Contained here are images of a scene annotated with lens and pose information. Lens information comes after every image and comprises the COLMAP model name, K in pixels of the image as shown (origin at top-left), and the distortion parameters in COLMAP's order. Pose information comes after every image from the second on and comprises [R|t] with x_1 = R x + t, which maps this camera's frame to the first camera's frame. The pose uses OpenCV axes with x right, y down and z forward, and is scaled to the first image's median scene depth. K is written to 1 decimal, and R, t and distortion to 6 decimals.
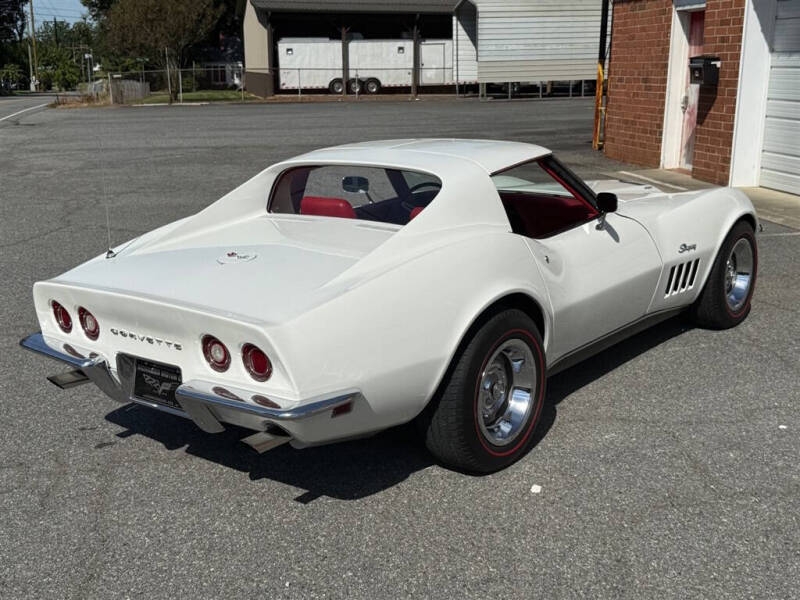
lens RADIAL K [[937.2, 0, 410.8], [0, 937.2, 298.2], [0, 0, 1]] dist [0.194954, -0.499230]
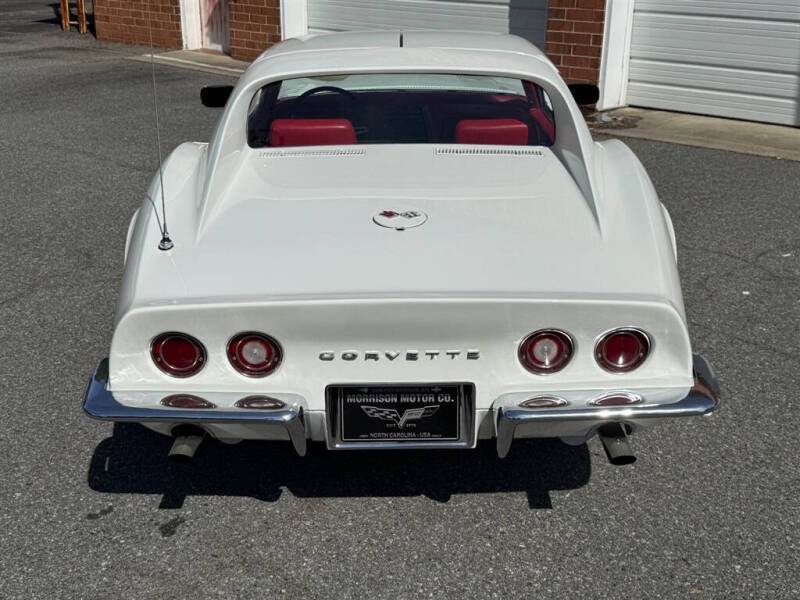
lens RADIAL K [[937.2, 0, 410.8], [0, 937.2, 298.2], [0, 0, 1]] dist [0.194954, -0.499230]
pose [[0.780720, -0.205894, 0.589986, -0.551738], [0.130281, 0.977042, 0.168570, -0.091485], [-0.611149, -0.054742, 0.789620, 0.388143]]
